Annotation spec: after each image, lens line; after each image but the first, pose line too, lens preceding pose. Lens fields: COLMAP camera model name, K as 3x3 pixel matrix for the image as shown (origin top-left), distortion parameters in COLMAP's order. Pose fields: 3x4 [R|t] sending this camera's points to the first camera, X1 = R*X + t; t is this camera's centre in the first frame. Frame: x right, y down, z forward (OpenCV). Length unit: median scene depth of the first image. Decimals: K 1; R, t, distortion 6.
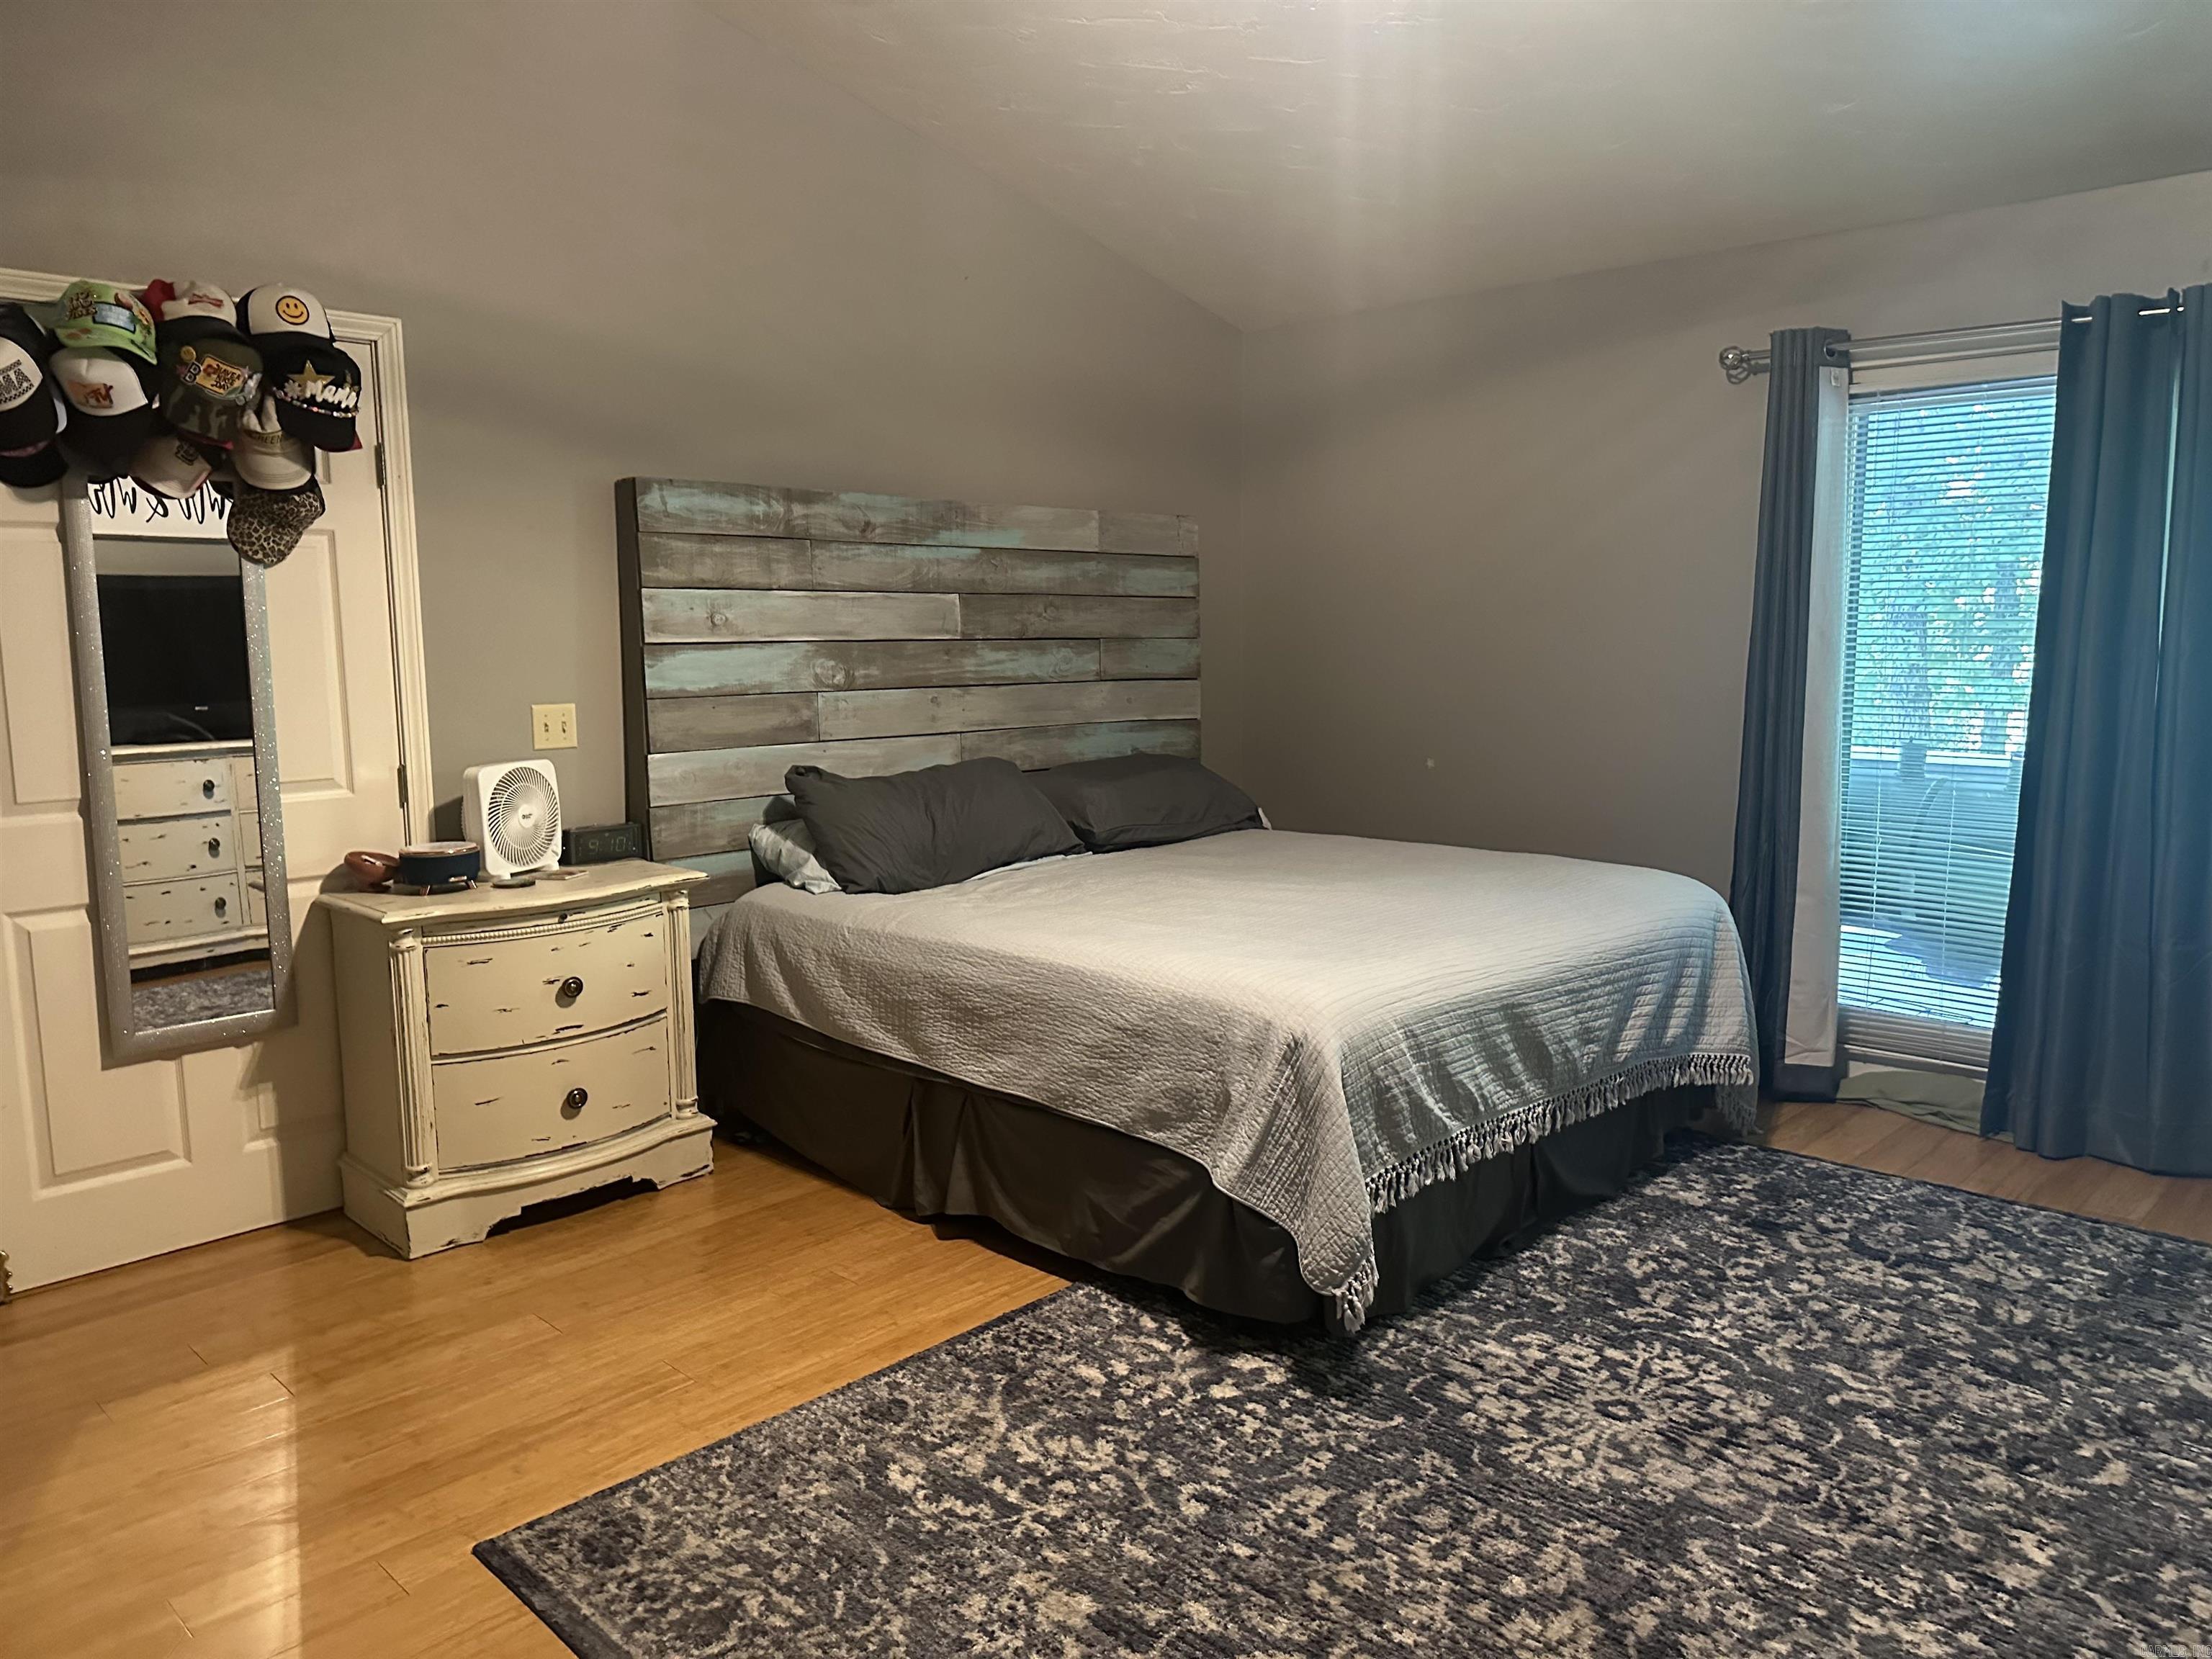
lens RADIAL K [[1562.1, 0, 1108.5], [0, 1562.1, 791.7], [0, 0, 1]] dist [0.098295, -0.178521]
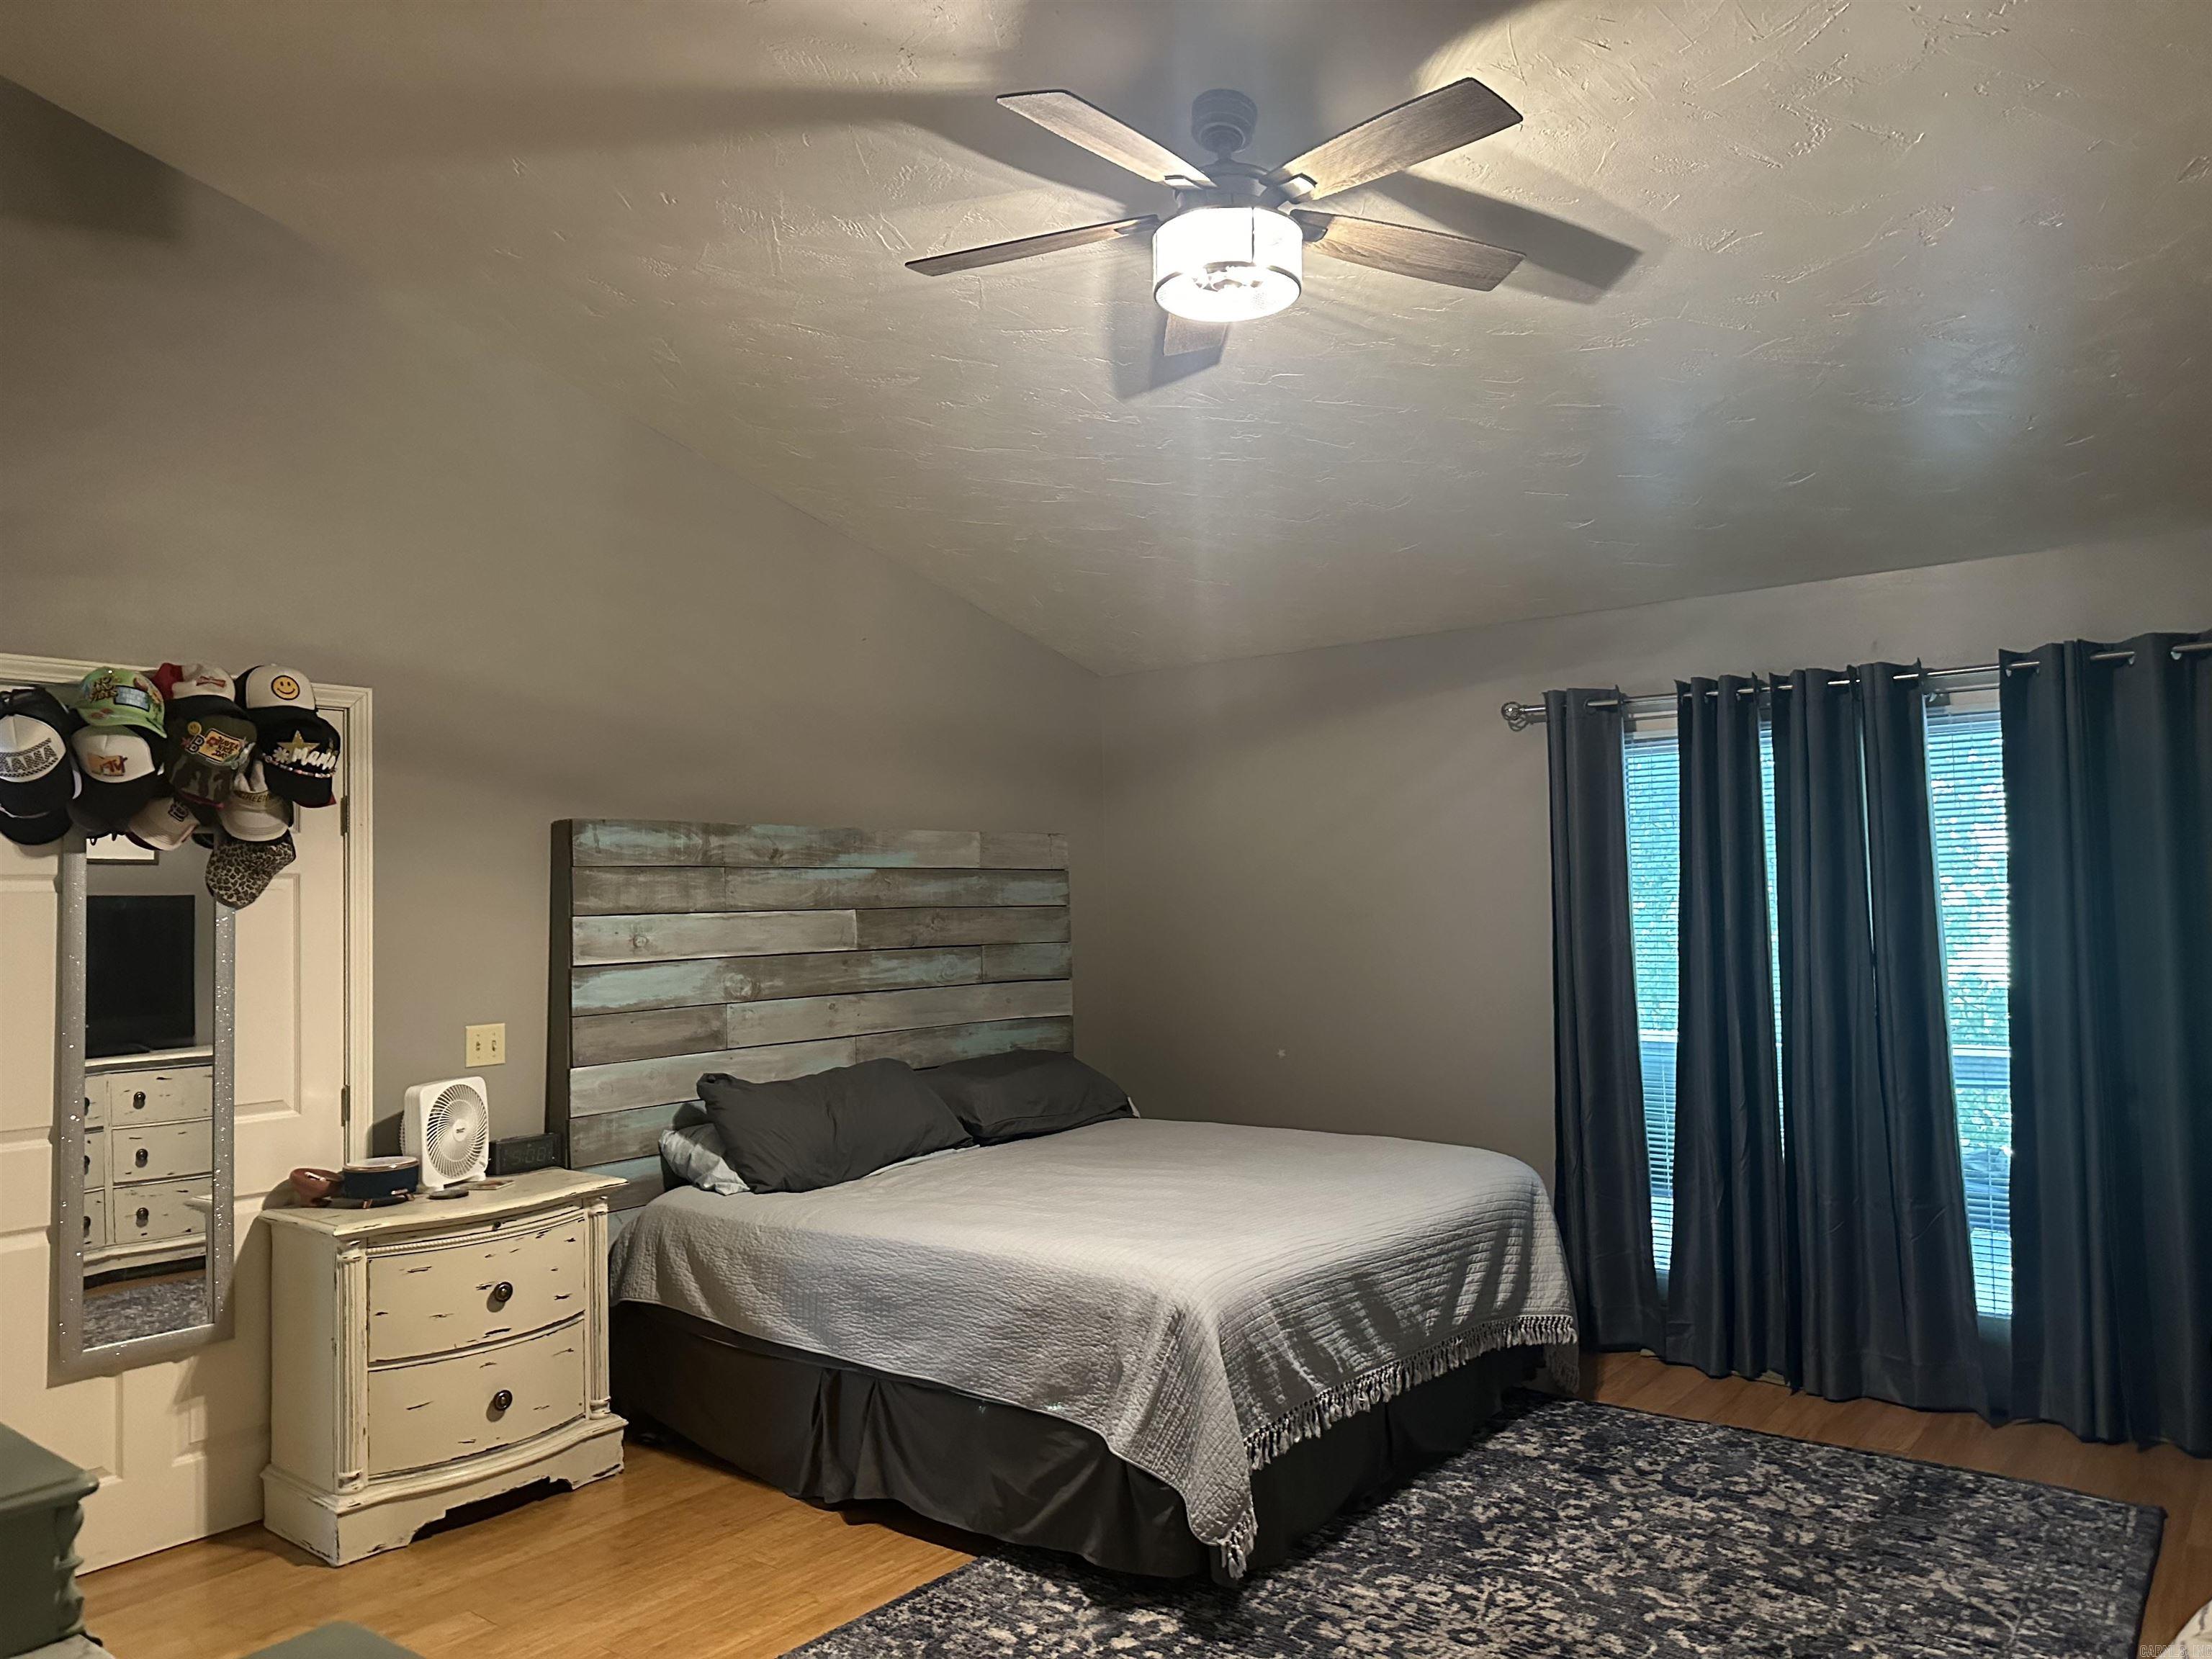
lens RADIAL K [[1559.7, 0, 1105.6], [0, 1559.7, 838.7], [0, 0, 1]] dist [0.069305, -0.091473]
pose [[0.995703, -0.009268, 0.092134, -0.032149], [0.023039, 0.988486, -0.149545, -0.012247], [-0.089687, 0.151025, 0.984453, -0.155904]]
